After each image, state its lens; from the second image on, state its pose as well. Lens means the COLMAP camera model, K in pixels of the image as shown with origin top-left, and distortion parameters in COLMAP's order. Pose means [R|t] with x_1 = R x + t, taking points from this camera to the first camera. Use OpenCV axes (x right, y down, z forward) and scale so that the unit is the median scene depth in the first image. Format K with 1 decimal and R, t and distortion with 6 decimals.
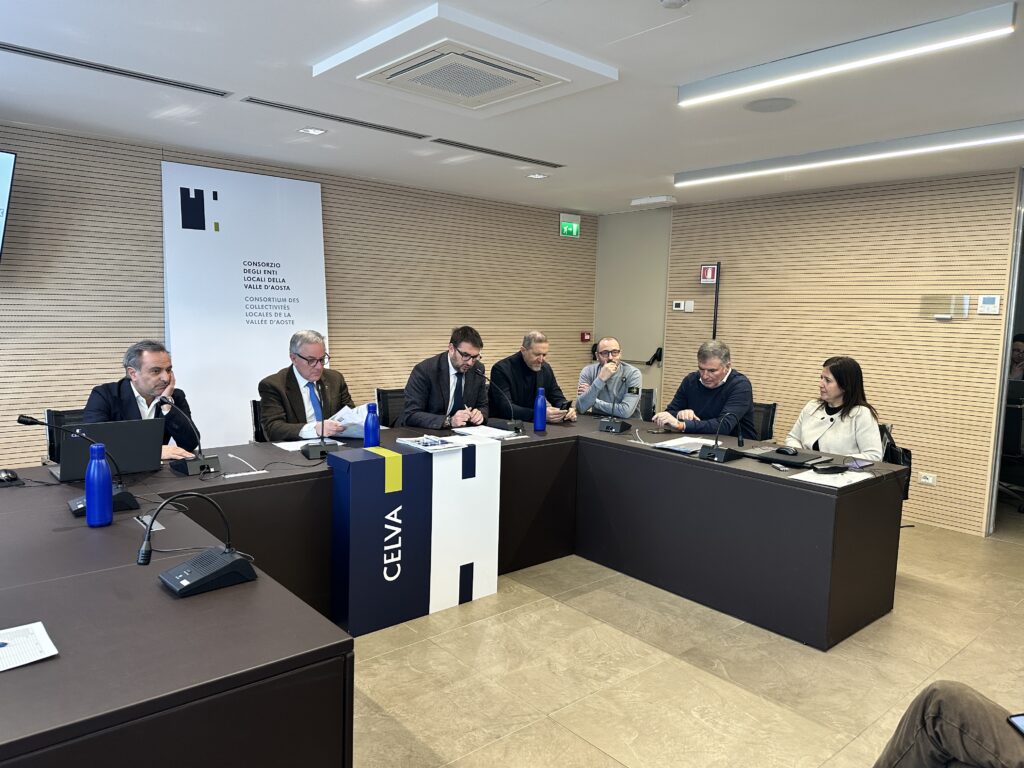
lens RADIAL K [[733.4, 0, 530.0], [0, 733.4, 384.4], [0, 0, 1]] dist [0.028318, -0.048516]
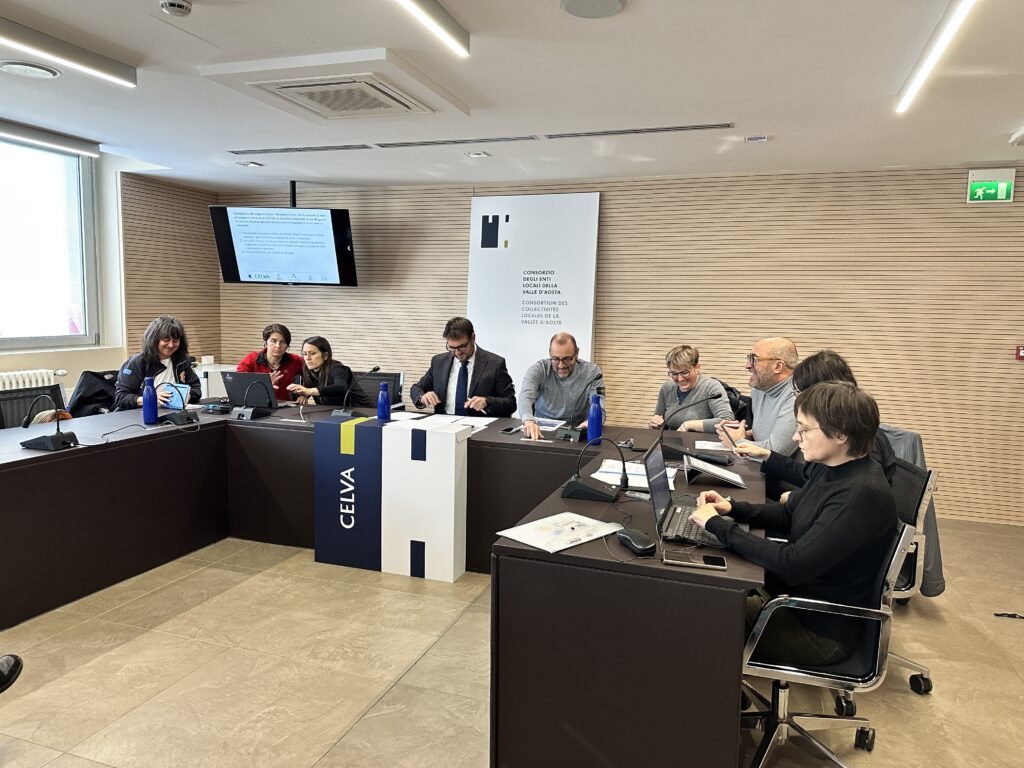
lens RADIAL K [[733.4, 0, 524.3], [0, 733.4, 382.0], [0, 0, 1]] dist [0.028318, -0.048516]
pose [[0.494839, 0.070717, -0.866102, 0.971470], [-0.097687, 0.994892, 0.025420, -0.028541], [0.863476, 0.072028, 0.499220, 0.636018]]
